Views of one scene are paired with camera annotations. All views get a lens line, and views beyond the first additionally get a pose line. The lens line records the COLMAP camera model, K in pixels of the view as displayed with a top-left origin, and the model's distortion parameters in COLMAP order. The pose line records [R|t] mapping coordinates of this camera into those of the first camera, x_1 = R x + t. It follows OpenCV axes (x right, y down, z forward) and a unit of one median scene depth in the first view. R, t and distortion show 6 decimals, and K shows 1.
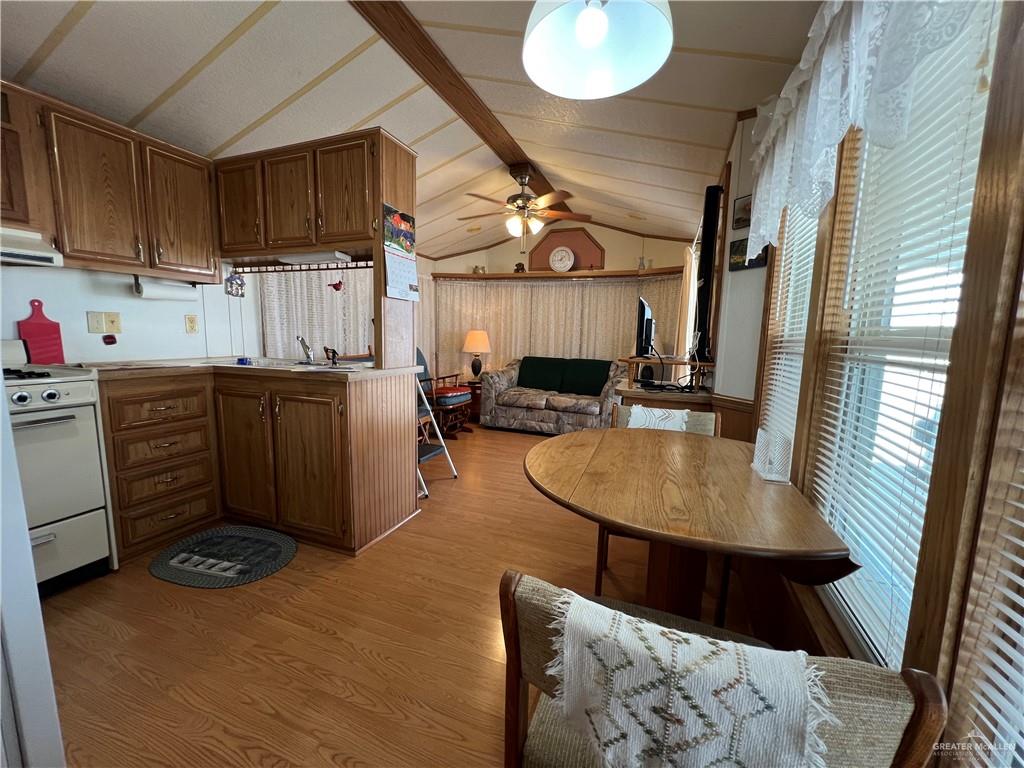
lens RADIAL K [[406.2, 0, 513.3], [0, 406.2, 382.4], [0, 0, 1]] dist [0.000195, 0.000021]
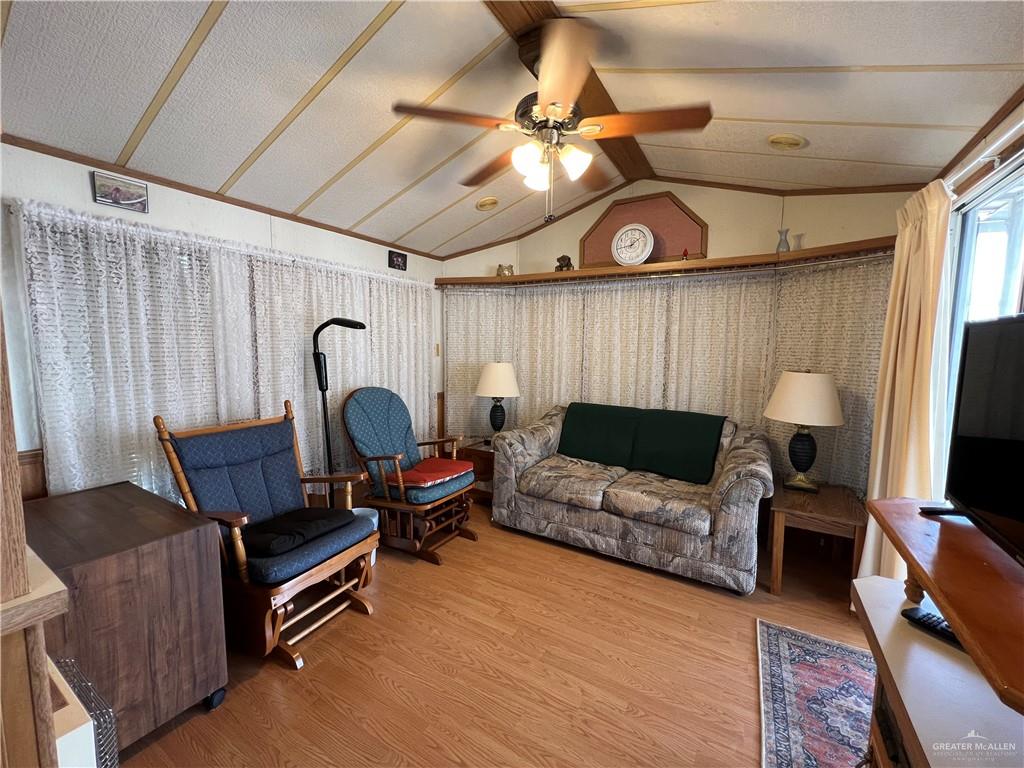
lens RADIAL K [[406.2, 0, 512.6], [0, 406.2, 384.3], [0, 0, 1]] dist [0.000195, 0.000021]
pose [[0.985203, 0.001314, -0.171387, 0.047075], [-0.006412, 0.999553, -0.029192, -0.075829], [0.171272, 0.029859, 0.984771, 0.375075]]
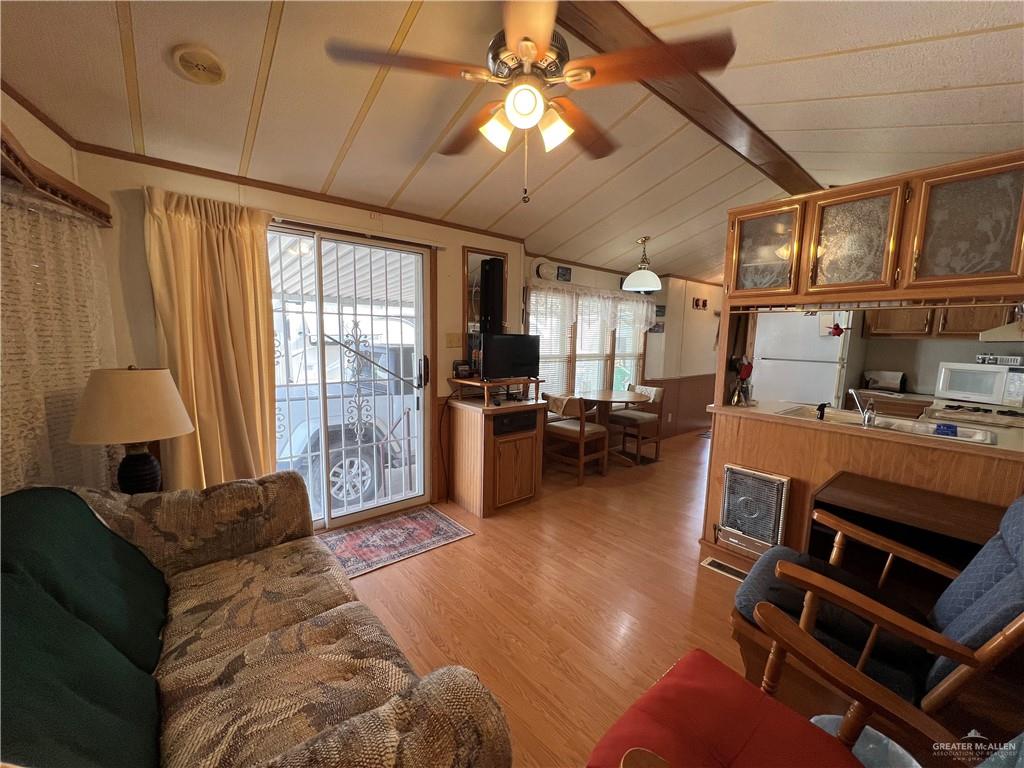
lens RADIAL K [[406.2, 0, 512.0], [0, 406.2, 386.3], [0, 0, 1]] dist [0.000195, 0.000021]
pose [[-0.874645, -0.099085, 0.474529, -0.128813], [0.025044, 0.968344, 0.248358, -0.164070], [-0.484116, 0.229110, -0.844476, 1.006118]]
